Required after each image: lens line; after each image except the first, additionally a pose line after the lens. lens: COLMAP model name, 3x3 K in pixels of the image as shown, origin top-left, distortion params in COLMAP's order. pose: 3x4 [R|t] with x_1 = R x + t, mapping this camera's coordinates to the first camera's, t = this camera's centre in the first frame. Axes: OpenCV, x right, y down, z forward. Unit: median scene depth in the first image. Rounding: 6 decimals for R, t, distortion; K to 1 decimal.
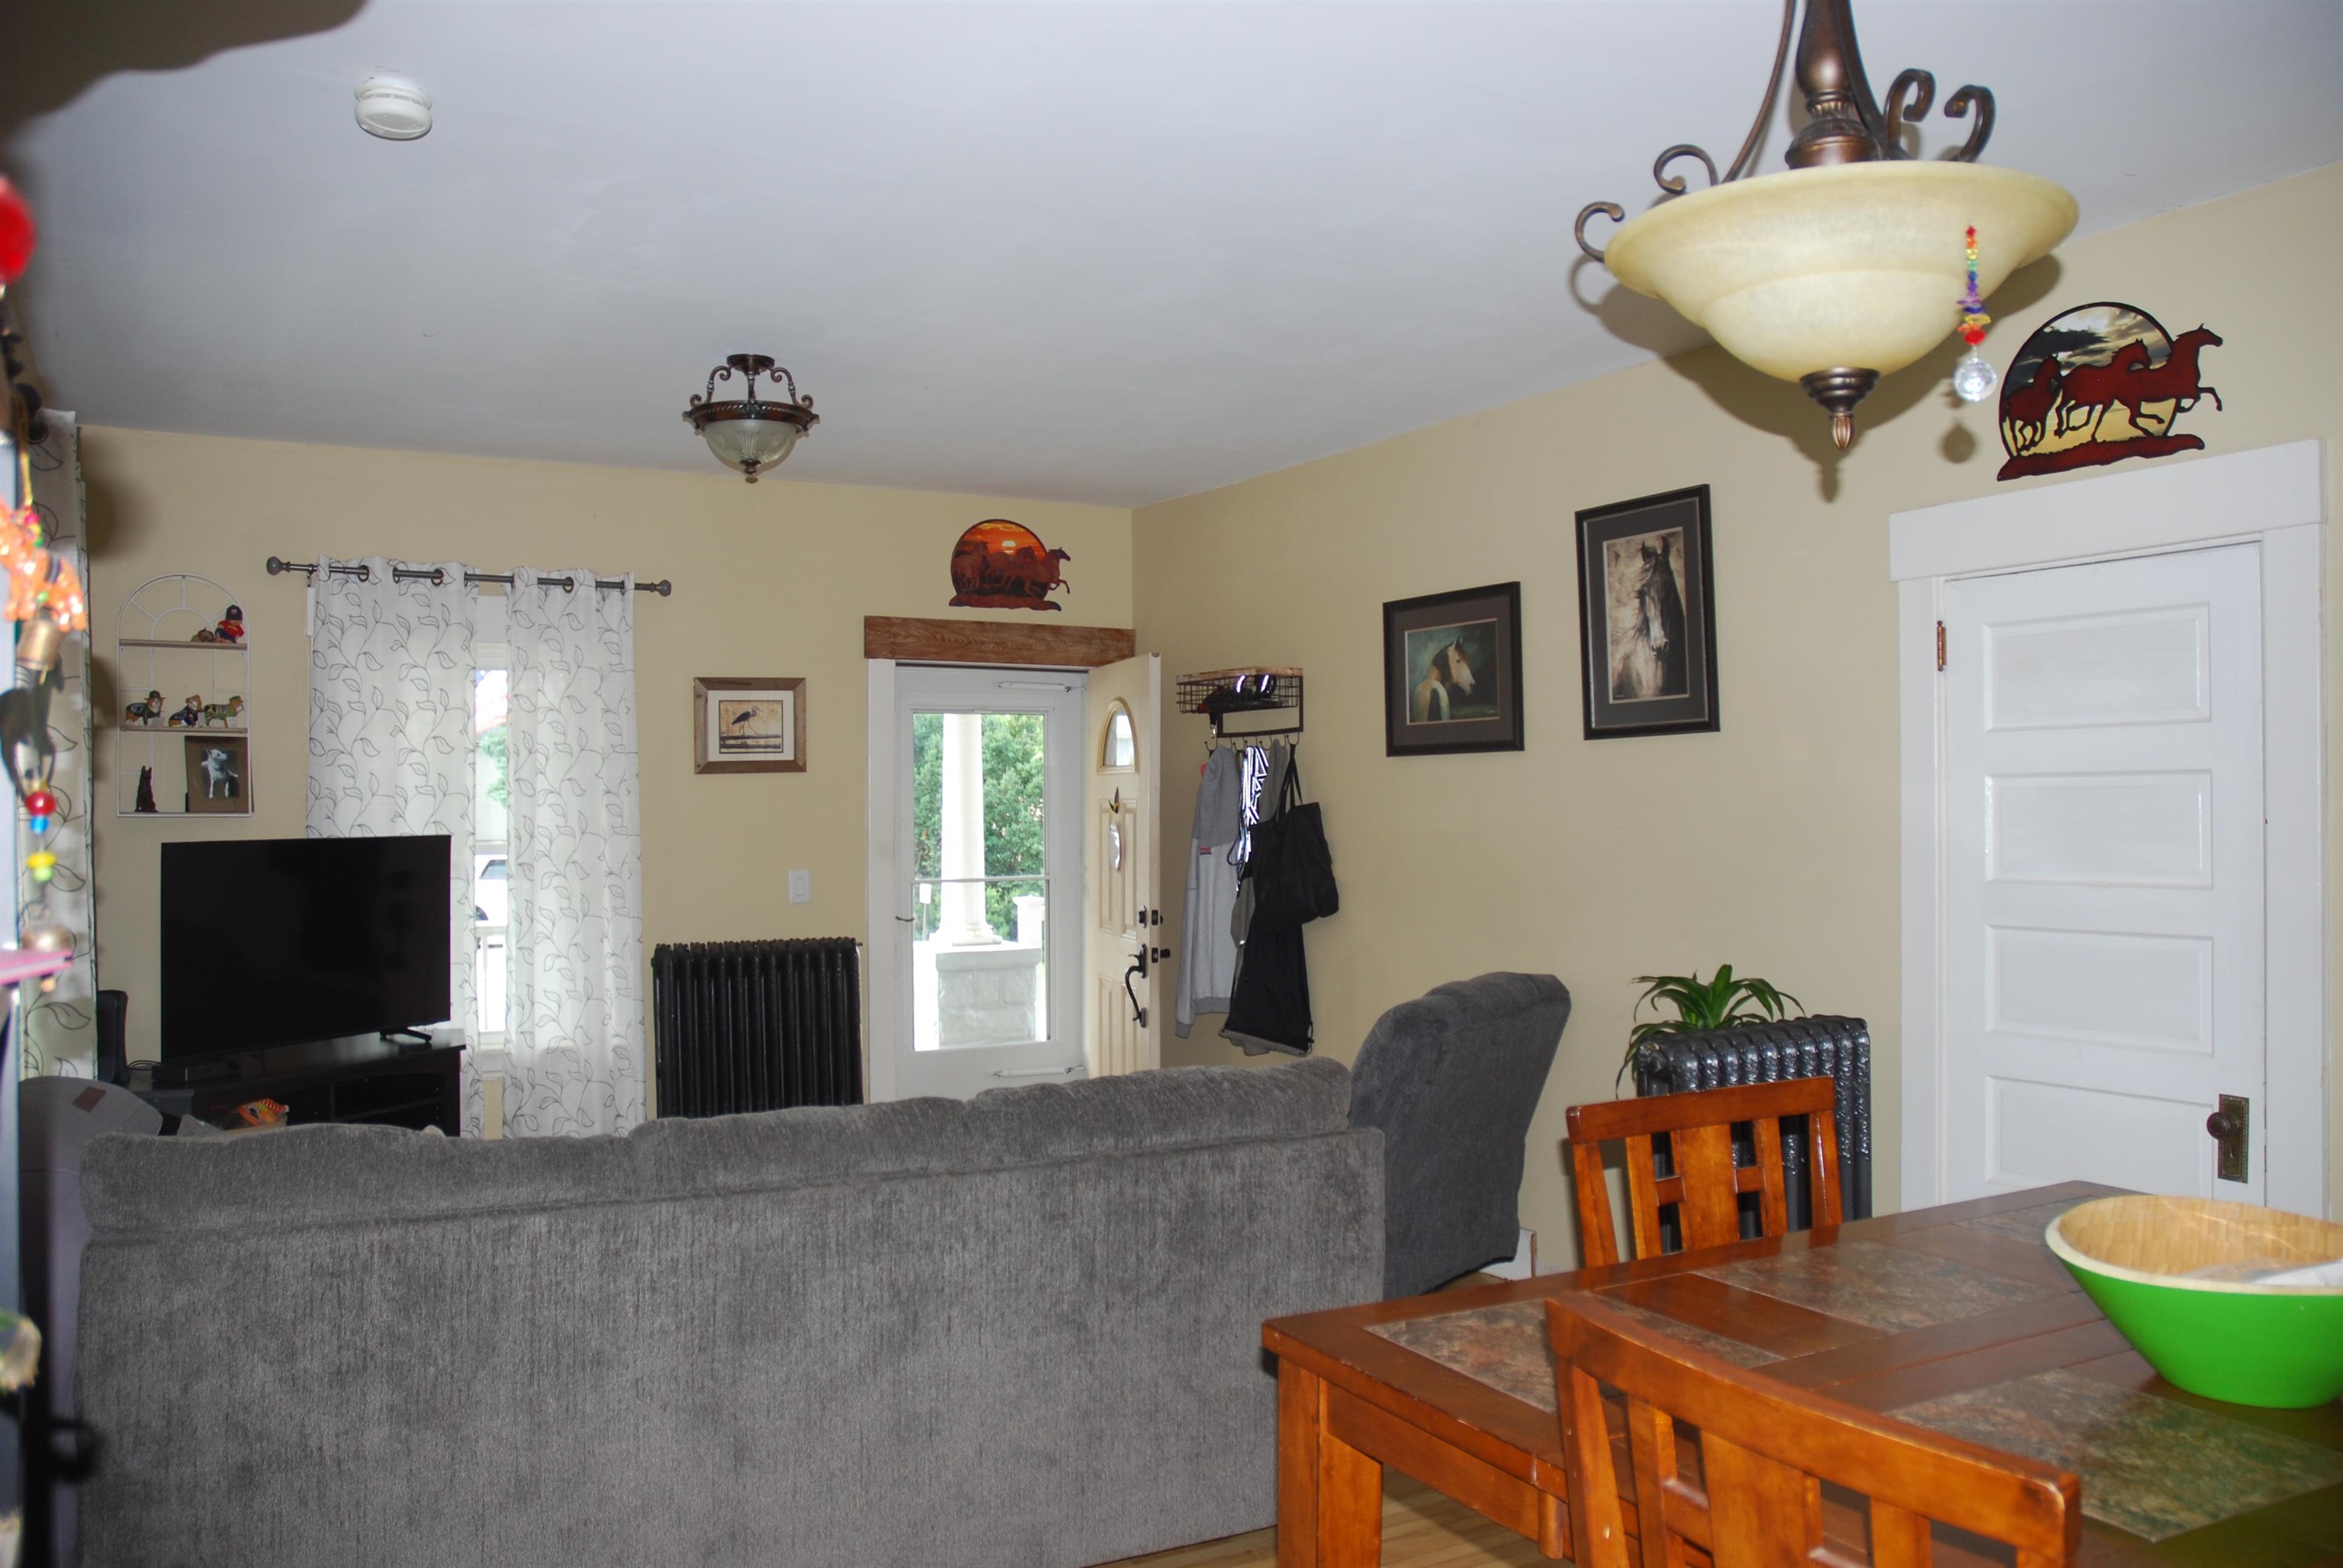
lens RADIAL K [[1825.9, 0, 1198.8], [0, 1825.9, 798.1], [0, 0, 1]] dist [-0.169875, 0.162998]
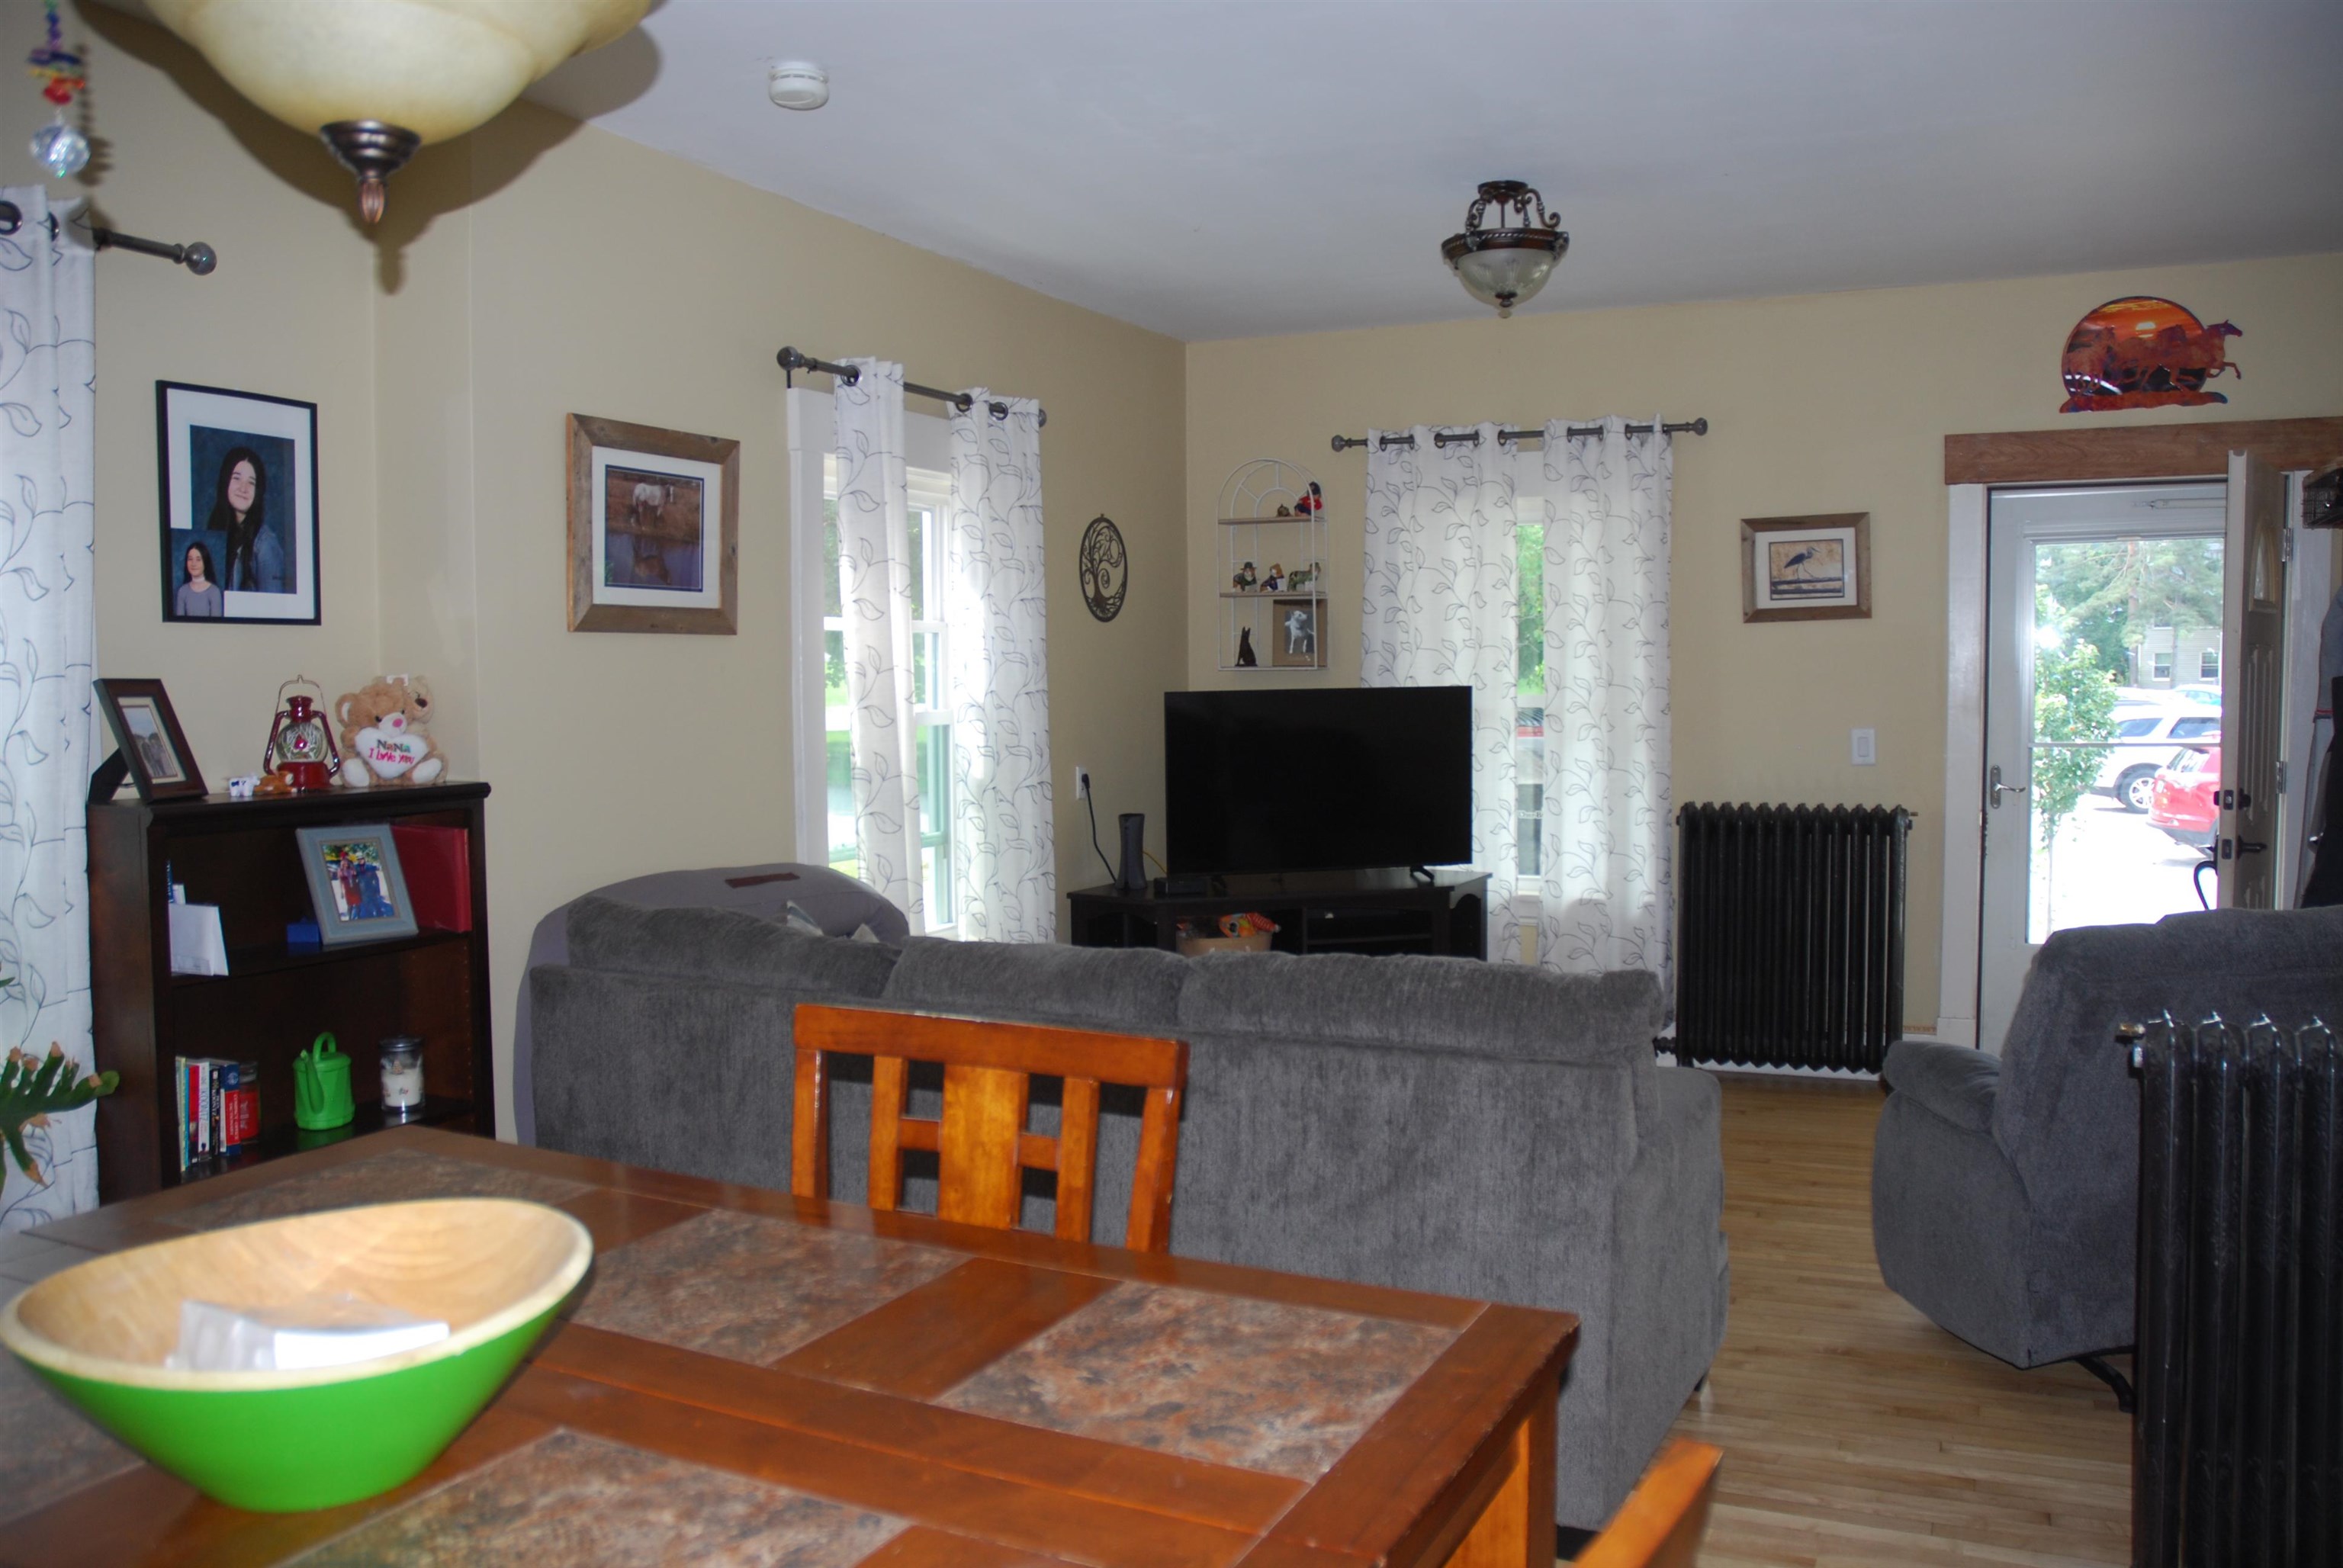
lens RADIAL K [[1855.7, 0, 1170.9], [0, 1855.7, 809.4], [0, 0, 1]] dist [-0.186707, 0.175777]
pose [[0.566647, 0.056479, -0.822023, 0.353209], [0.014951, 0.996779, 0.078792, 0.004560], [0.823825, -0.056938, 0.563977, 0.228023]]
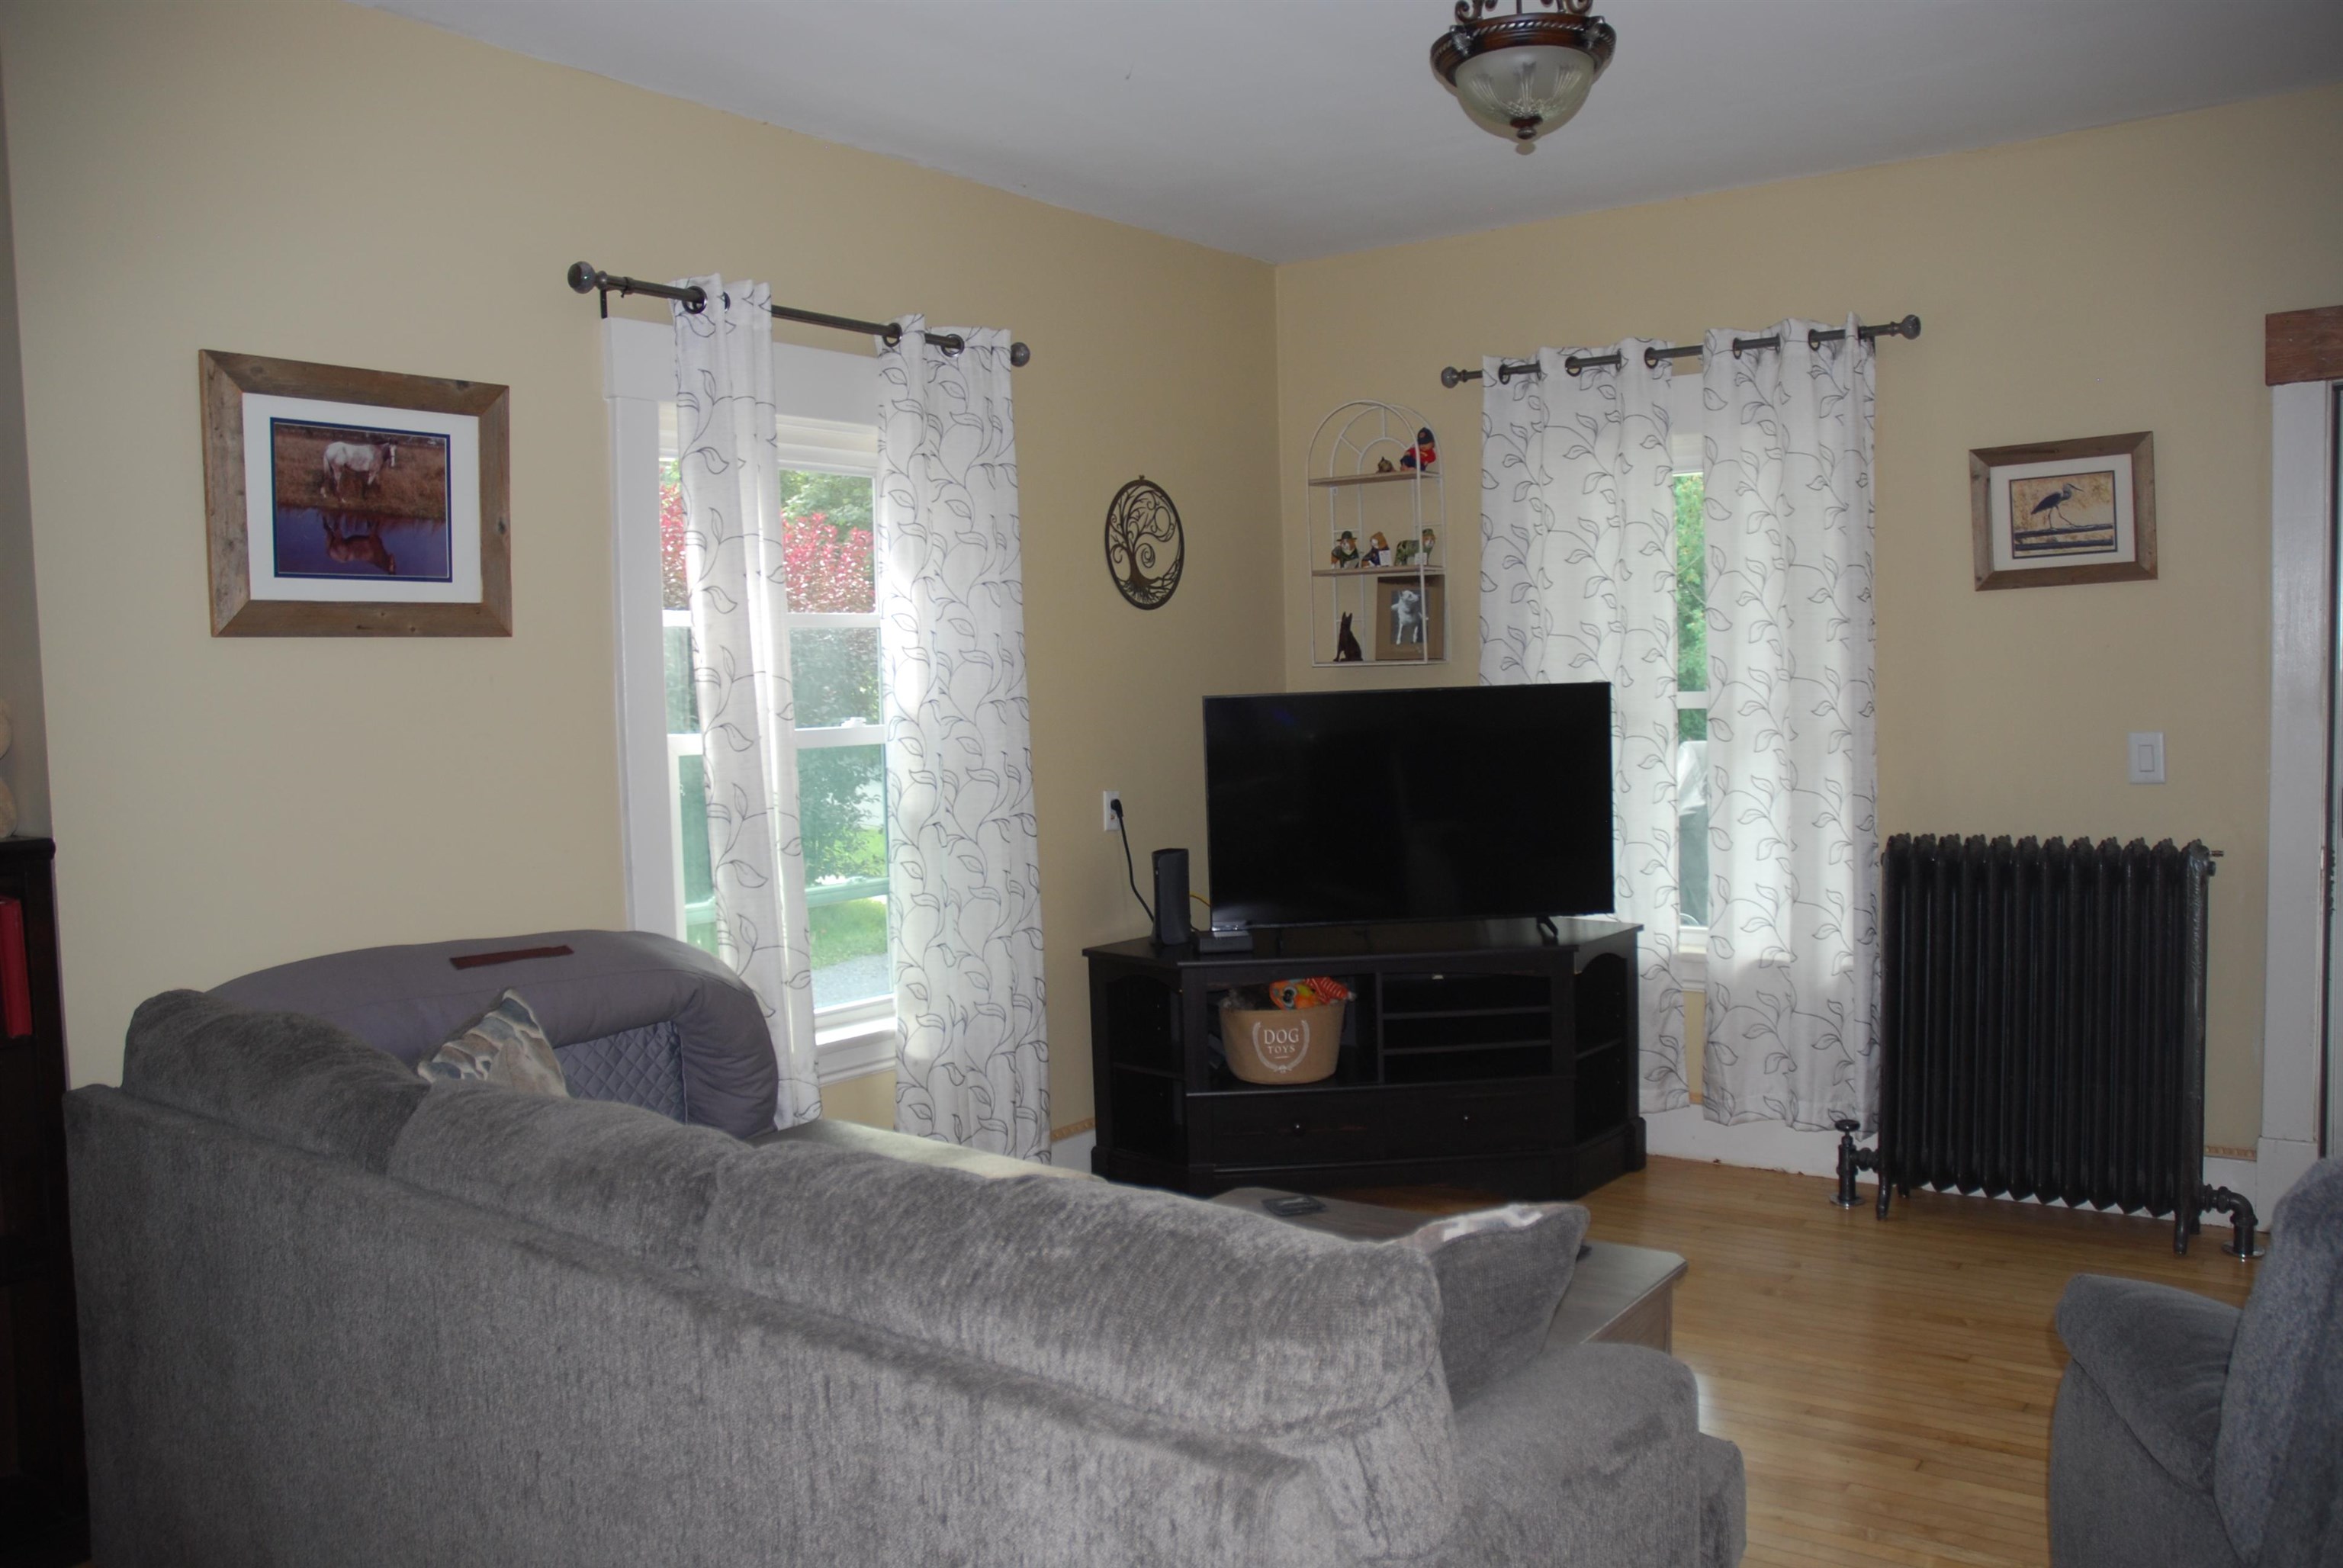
lens RADIAL K [[1825.9, 0, 1198.8], [0, 1825.9, 798.1], [0, 0, 1]] dist [-0.169875, 0.162998]
pose [[0.398693, 0.052938, -0.915555, 0.240499], [0.033249, 0.996842, 0.072116, 0.007325], [0.916481, -0.059193, 0.395674, 0.478716]]
